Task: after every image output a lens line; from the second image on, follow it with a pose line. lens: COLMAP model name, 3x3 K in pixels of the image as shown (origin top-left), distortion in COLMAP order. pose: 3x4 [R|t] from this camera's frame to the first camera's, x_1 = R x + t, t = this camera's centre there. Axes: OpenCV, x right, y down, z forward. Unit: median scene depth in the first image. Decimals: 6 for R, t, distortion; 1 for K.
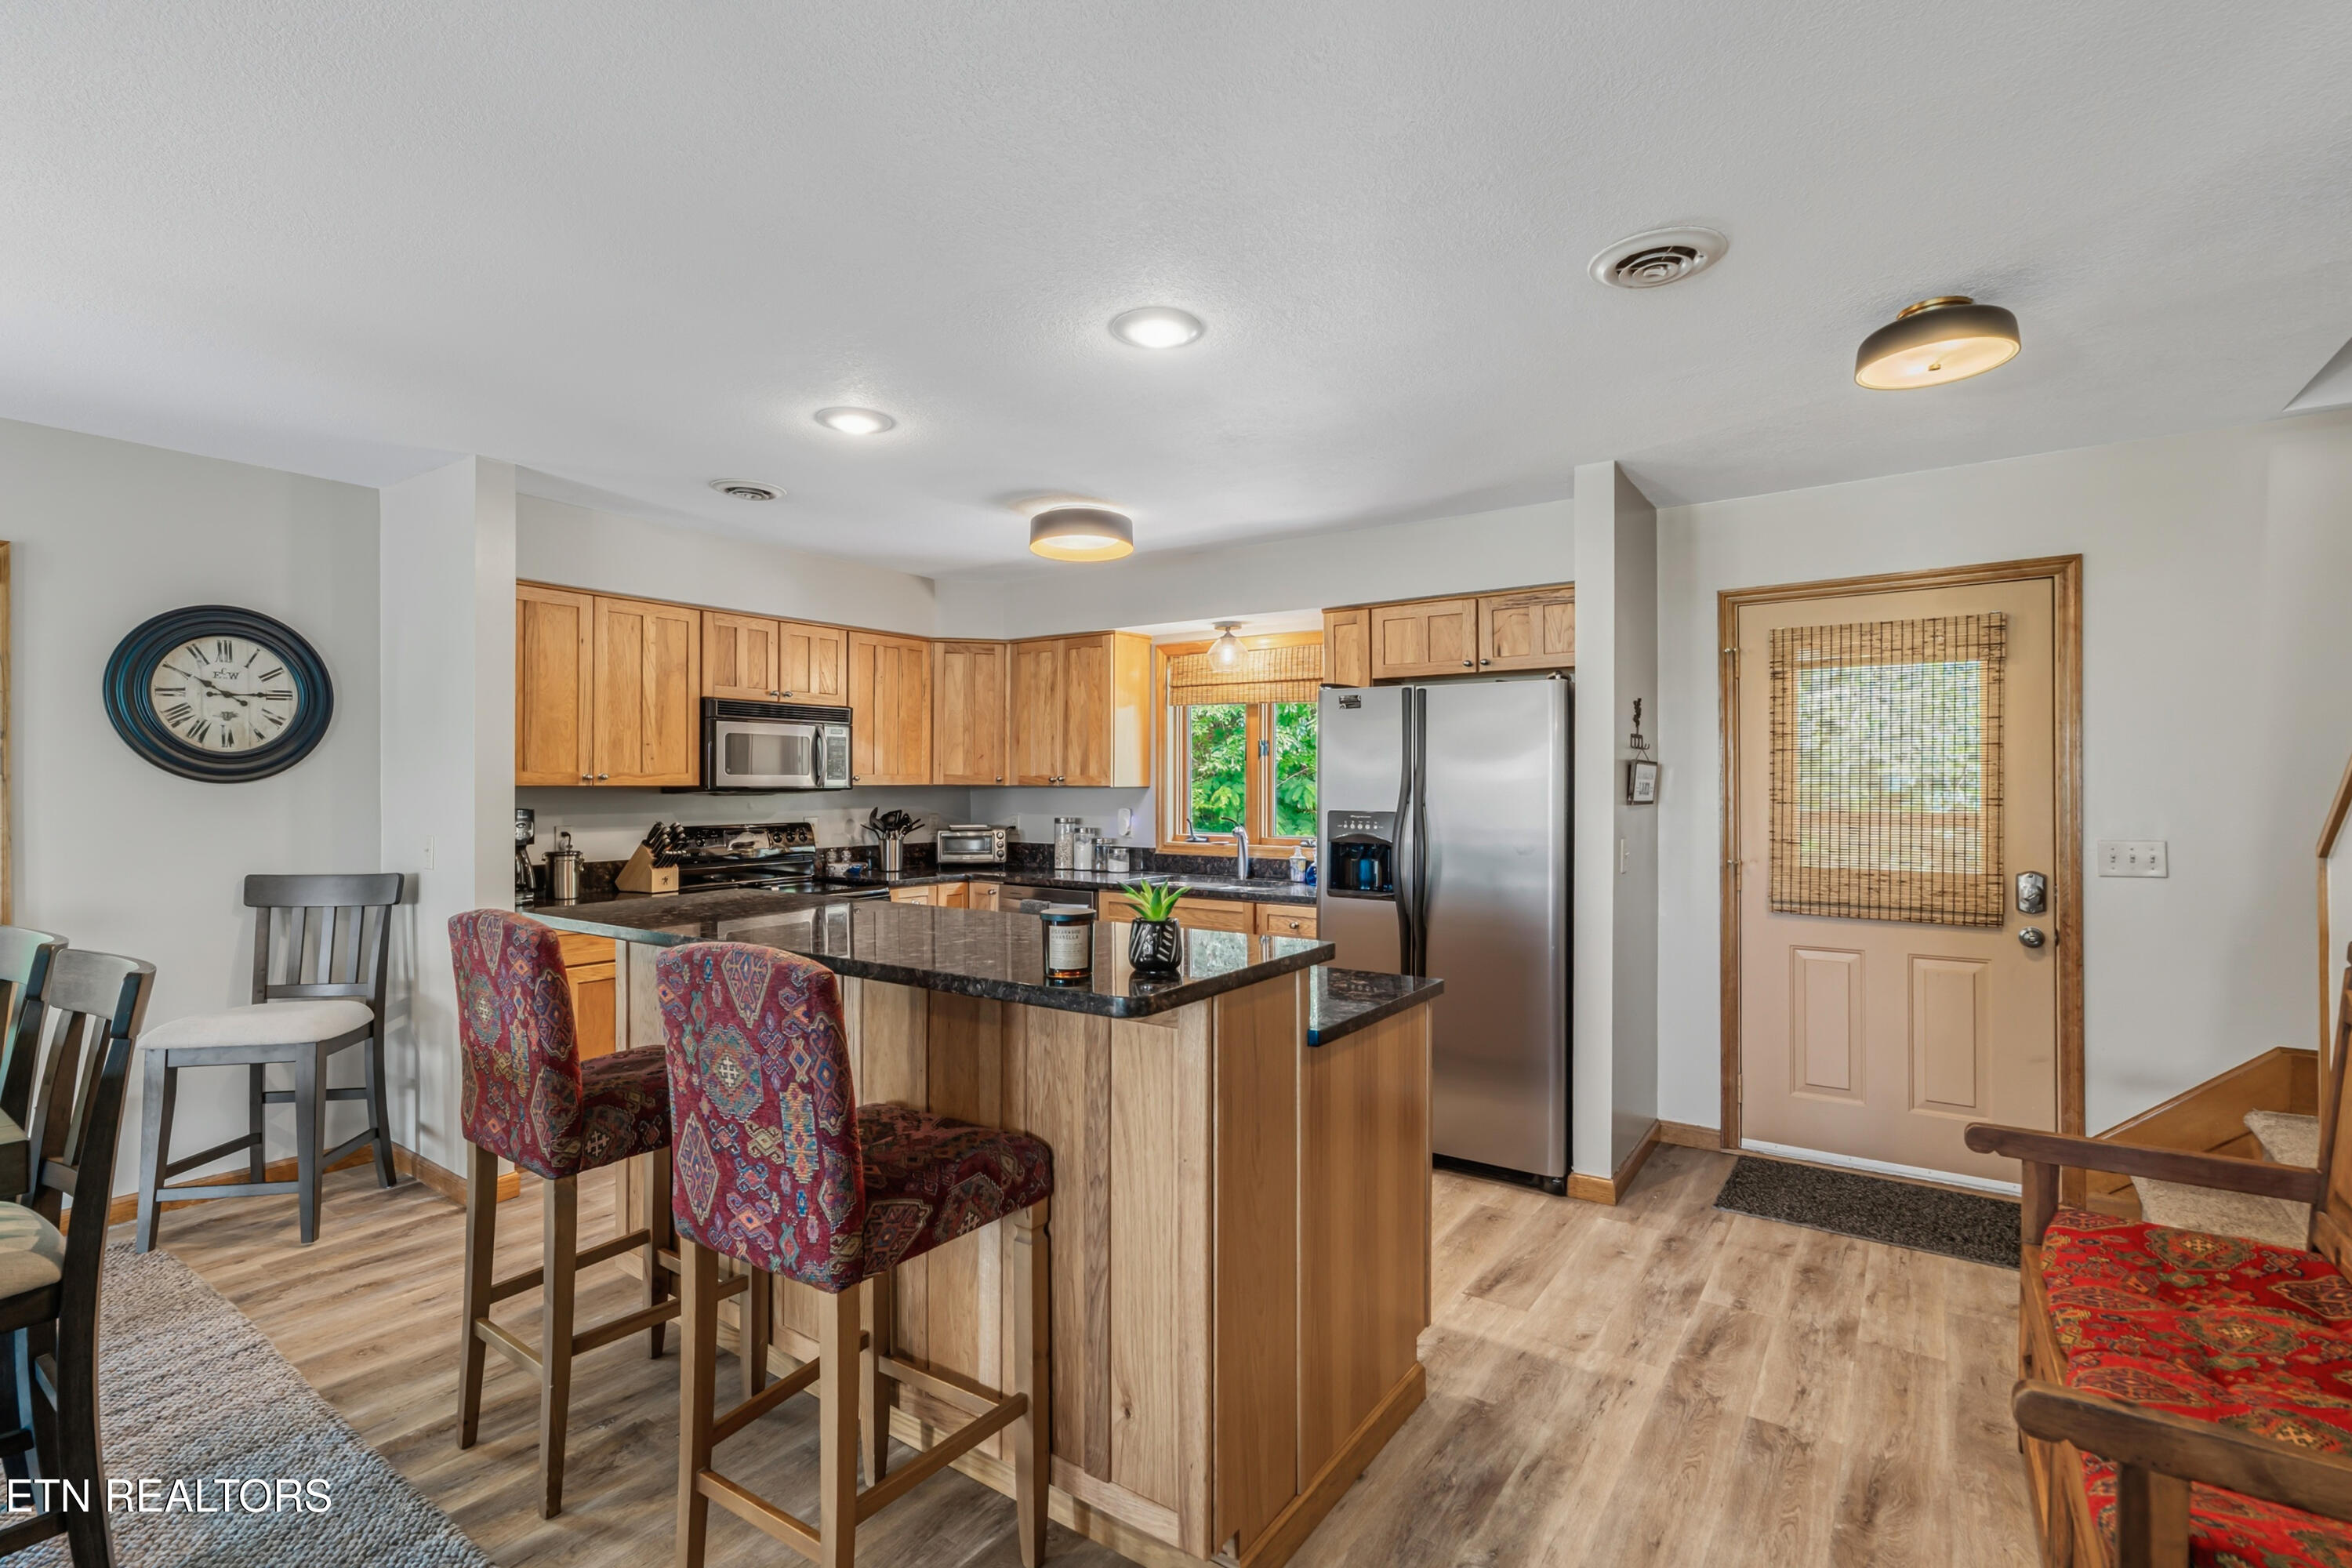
lens RADIAL K [[1077.5, 0, 1140.0], [0, 1077.5, 778.0], [0, 0, 1]] dist [-0.012732, 0.002630]
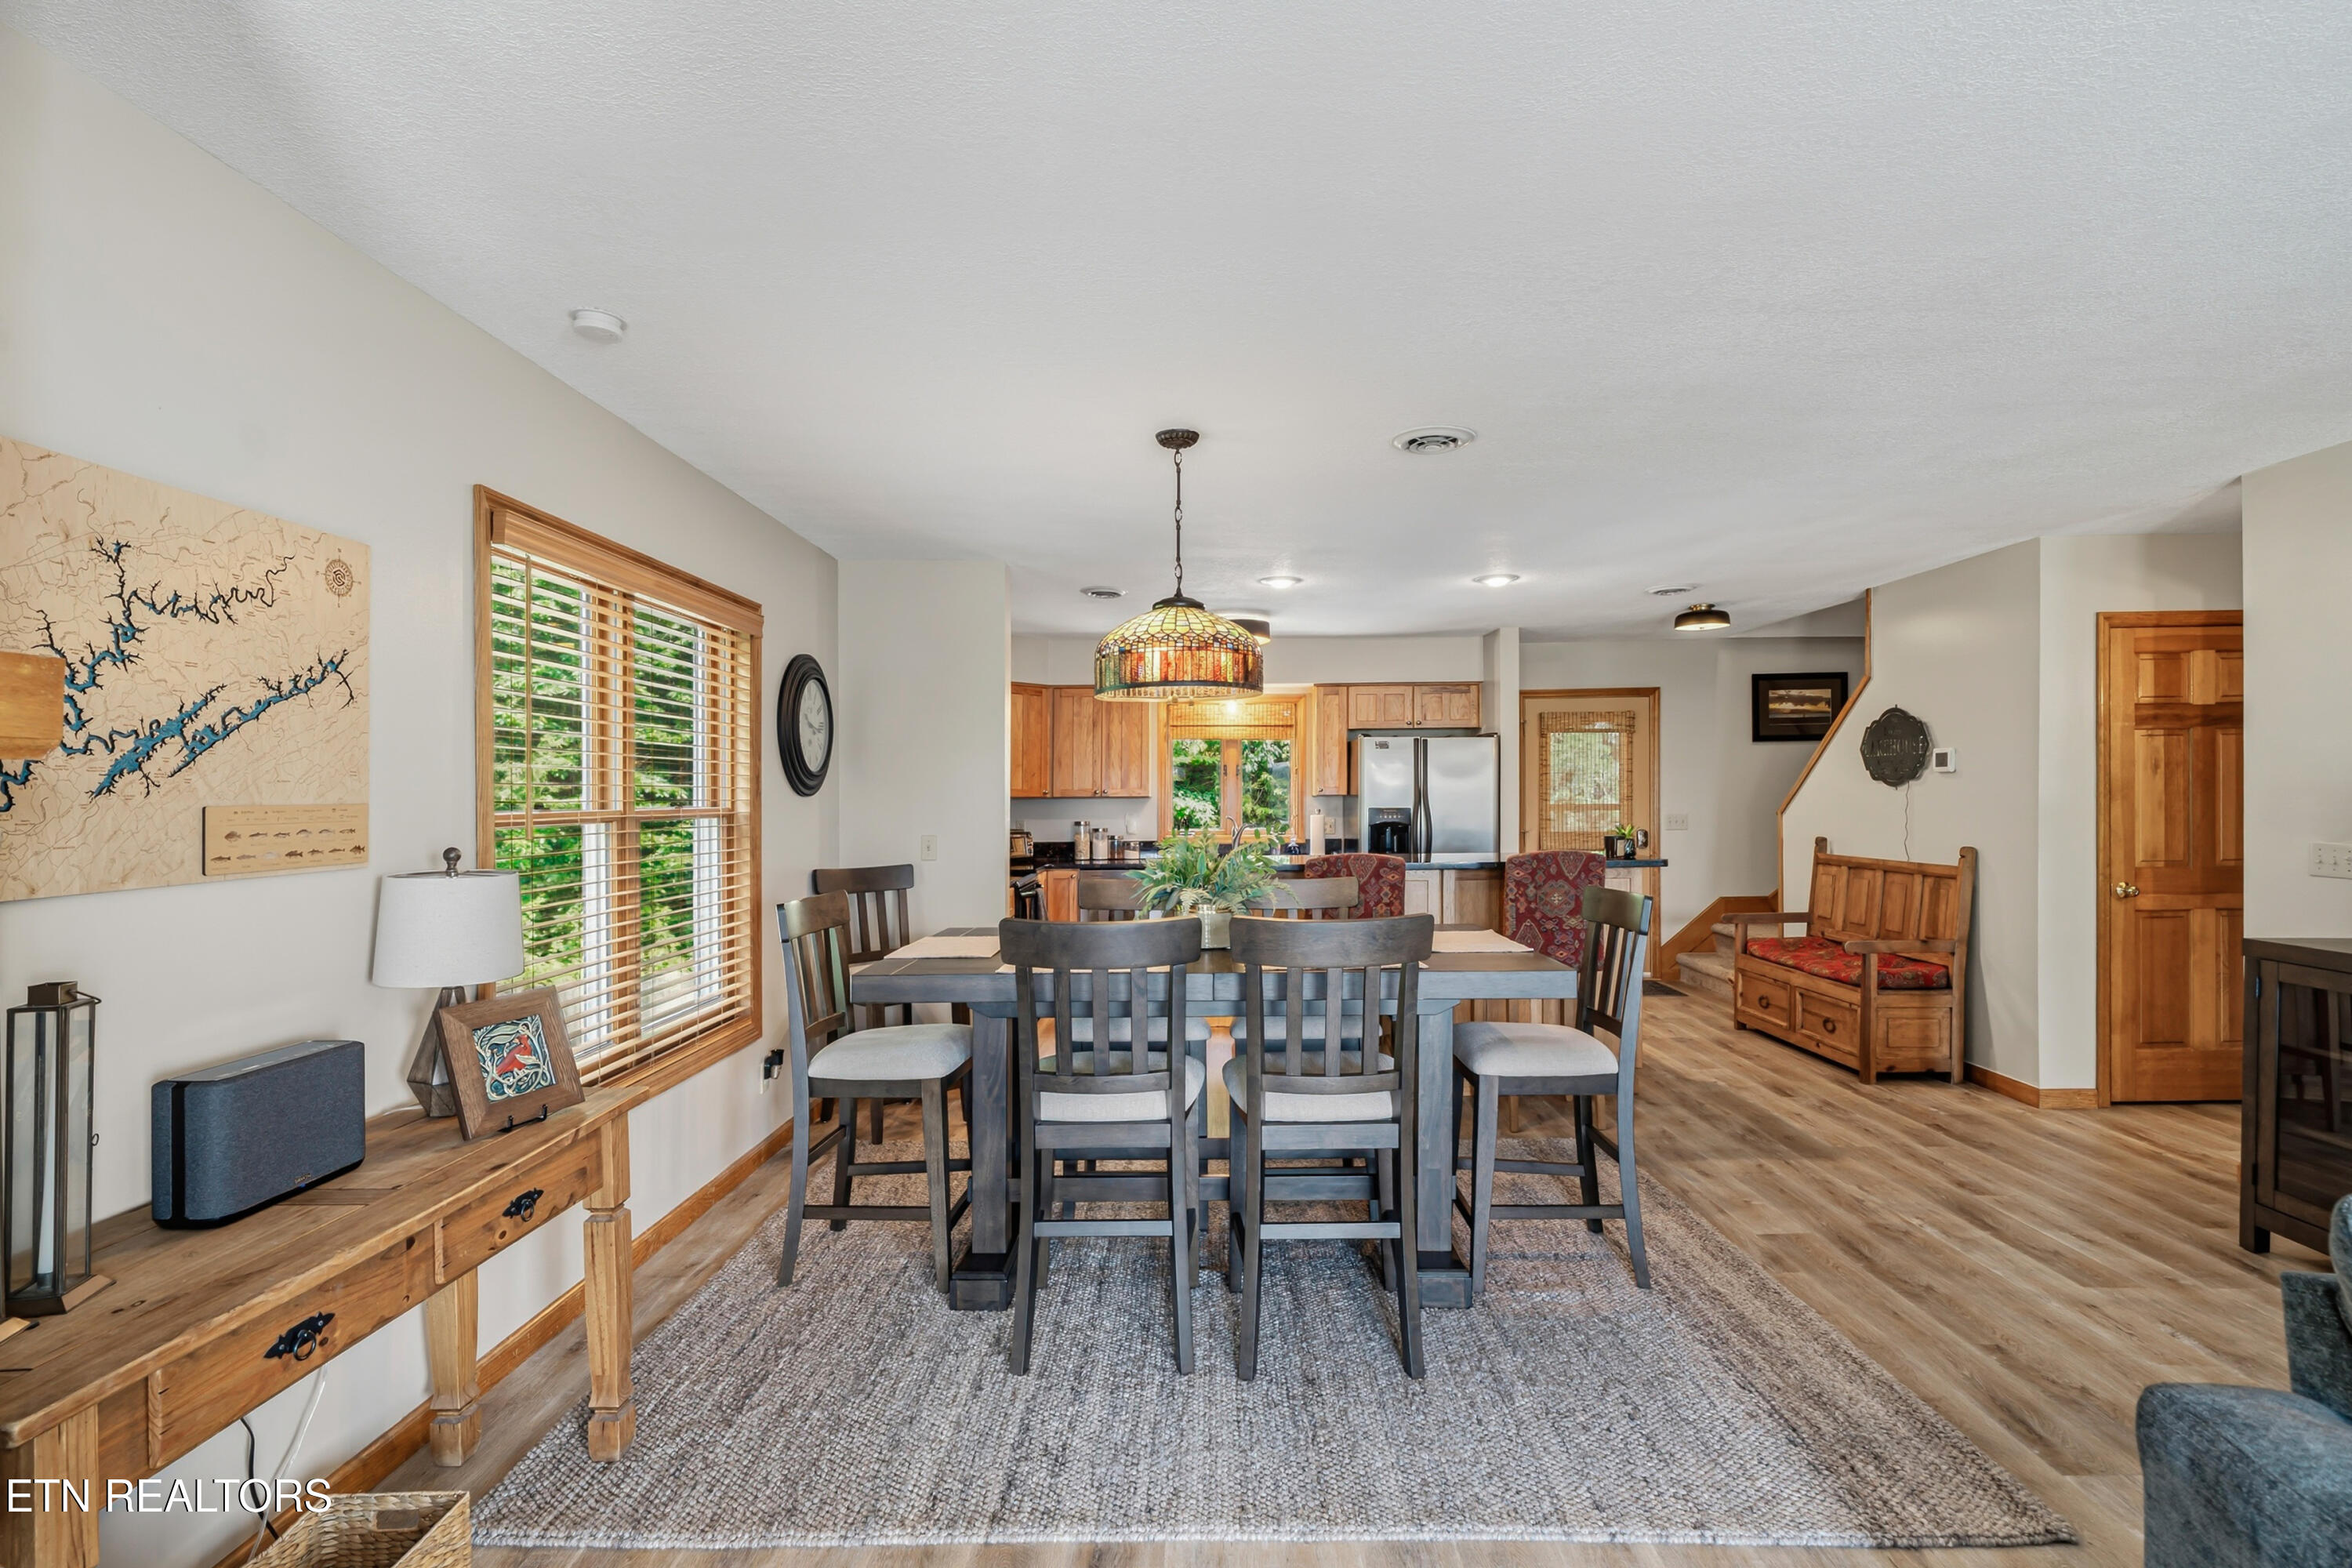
lens RADIAL K [[1141.4, 0, 1207.1], [0, 1141.4, 788.7], [0, 0, 1]] dist [-0.008650, 0.000825]
pose [[0.809343, -0.004033, 0.587323, -1.140113], [0.007001, 0.999972, -0.002780, 0.002701], [-0.587295, 0.006362, 0.809348, -0.319509]]
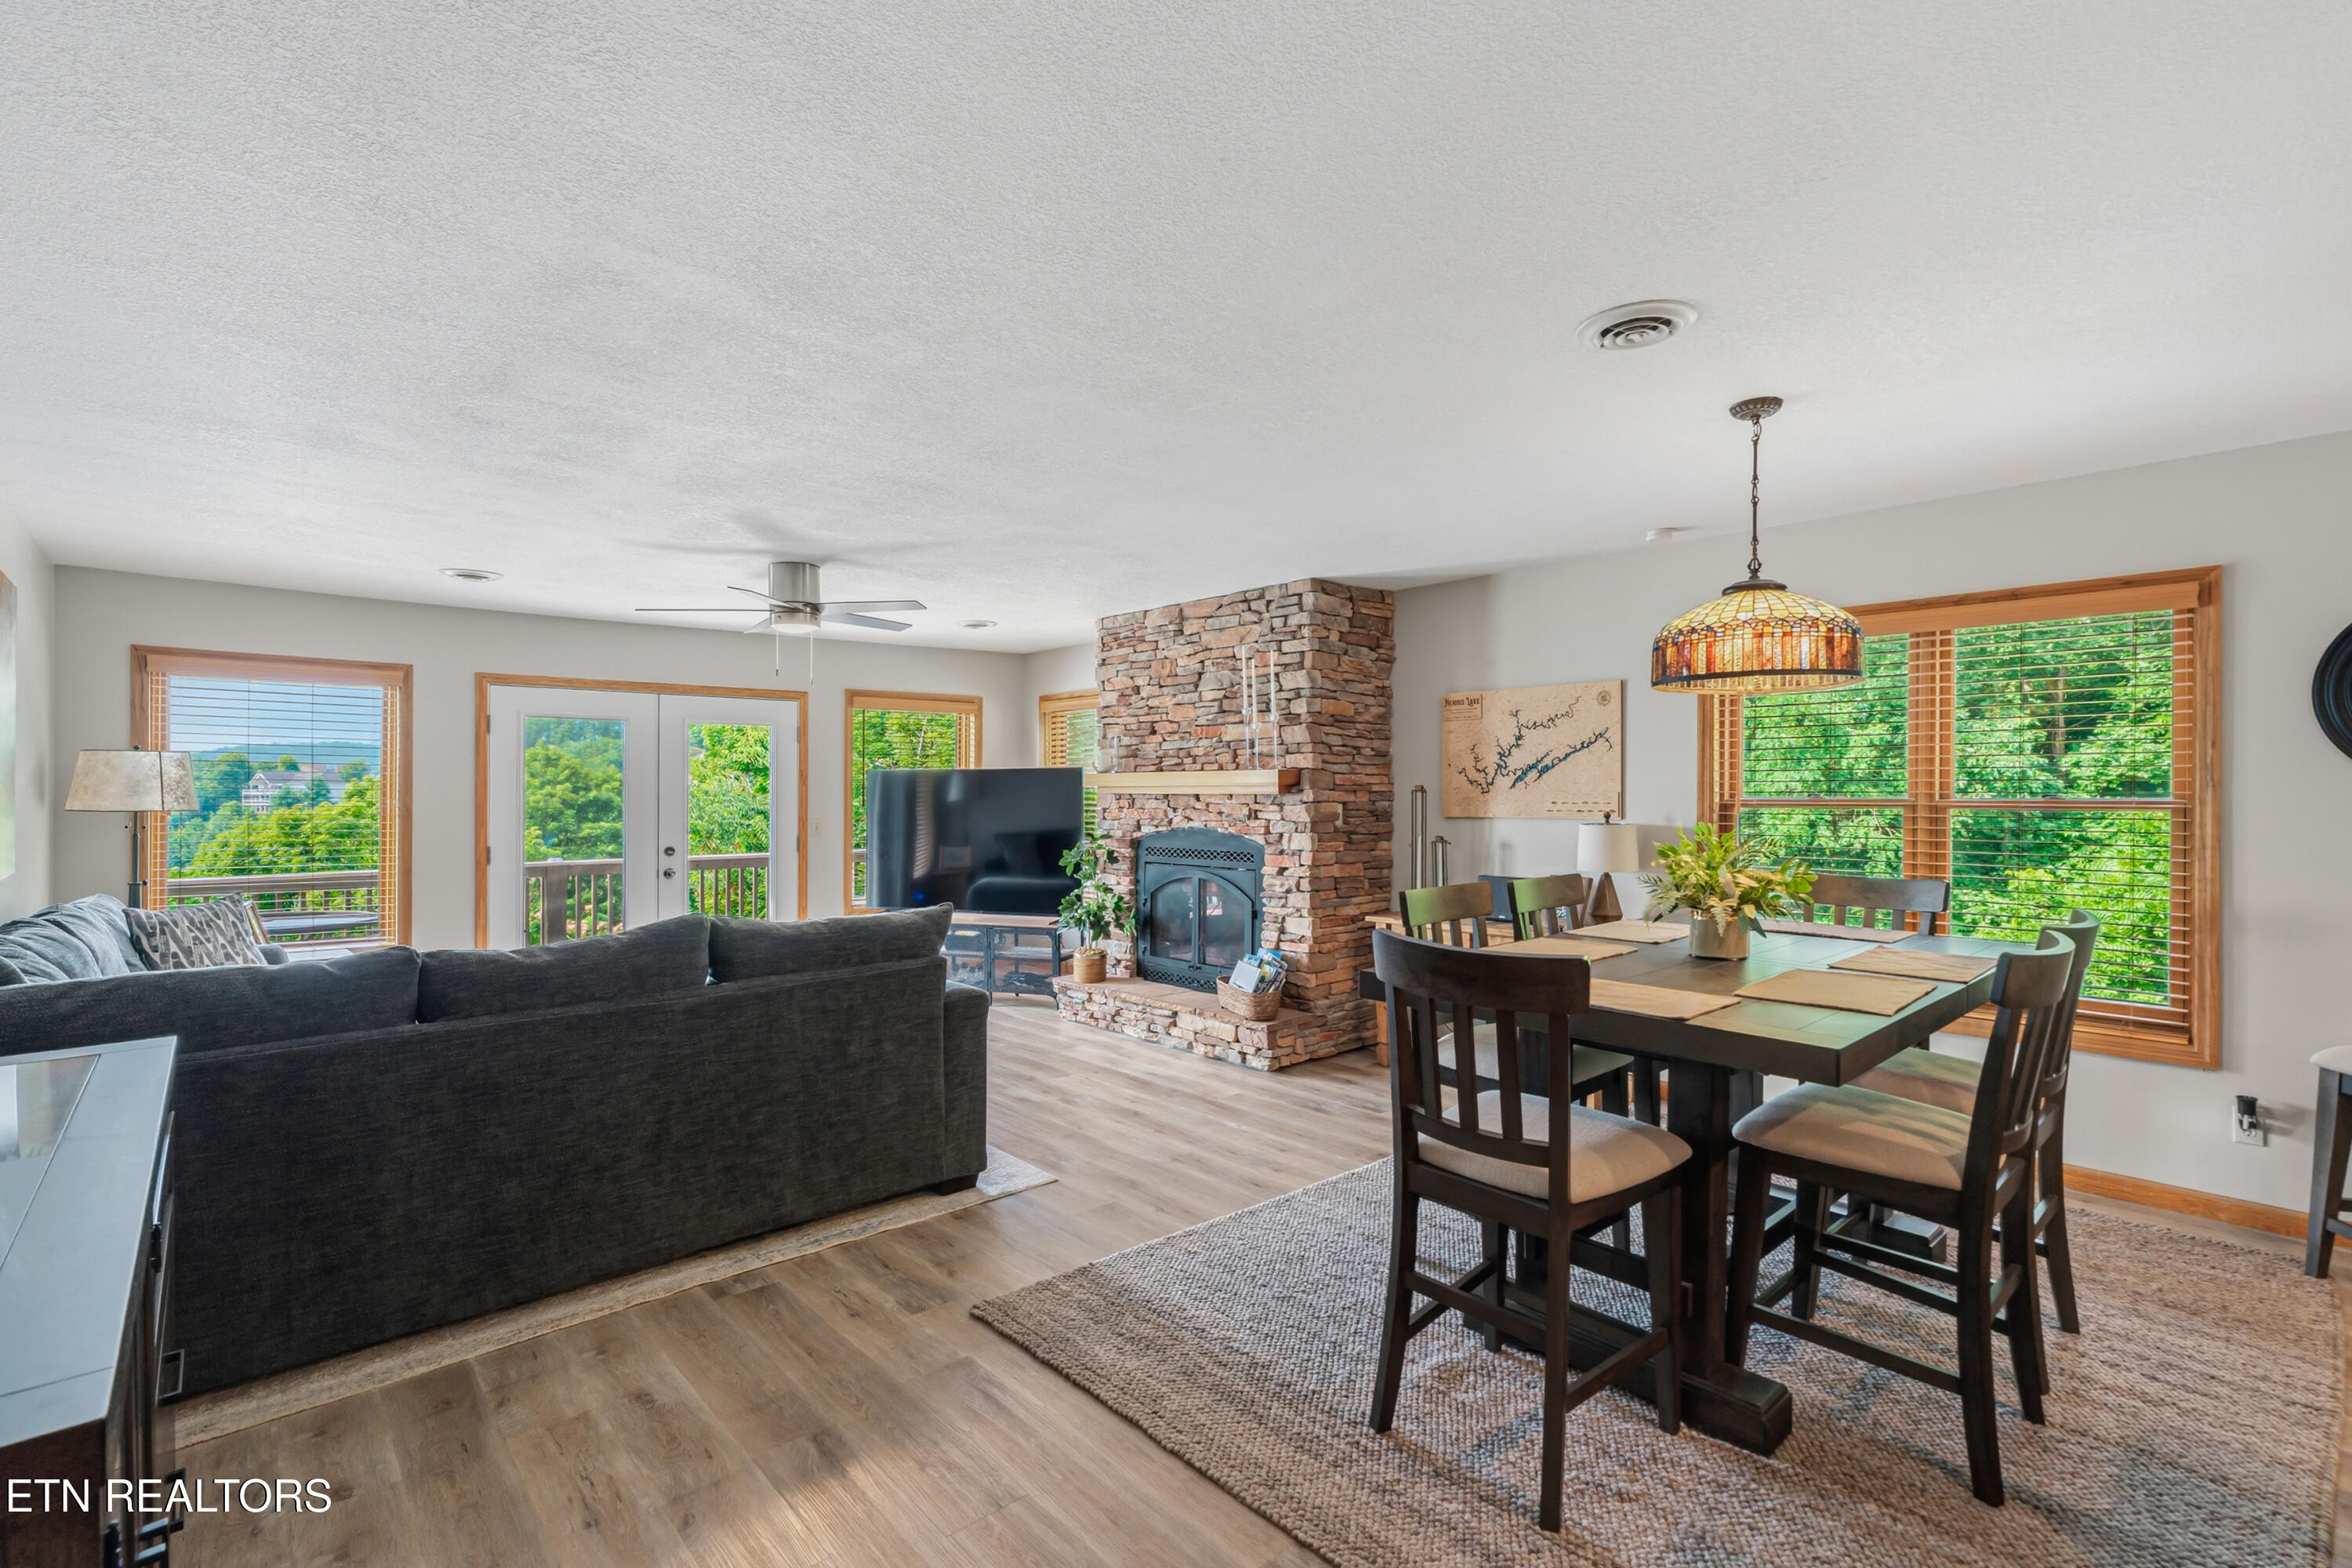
lens RADIAL K [[1077.5, 0, 1214.1], [0, 1077.5, 788.8], [0, 0, 1]] dist [-0.012732, 0.002630]
pose [[-0.199297, 0.000277, -0.979939, 0.167198], [0.004692, 0.999989, -0.000672, 0.000852], [0.979928, -0.004732, -0.199296, 0.177111]]
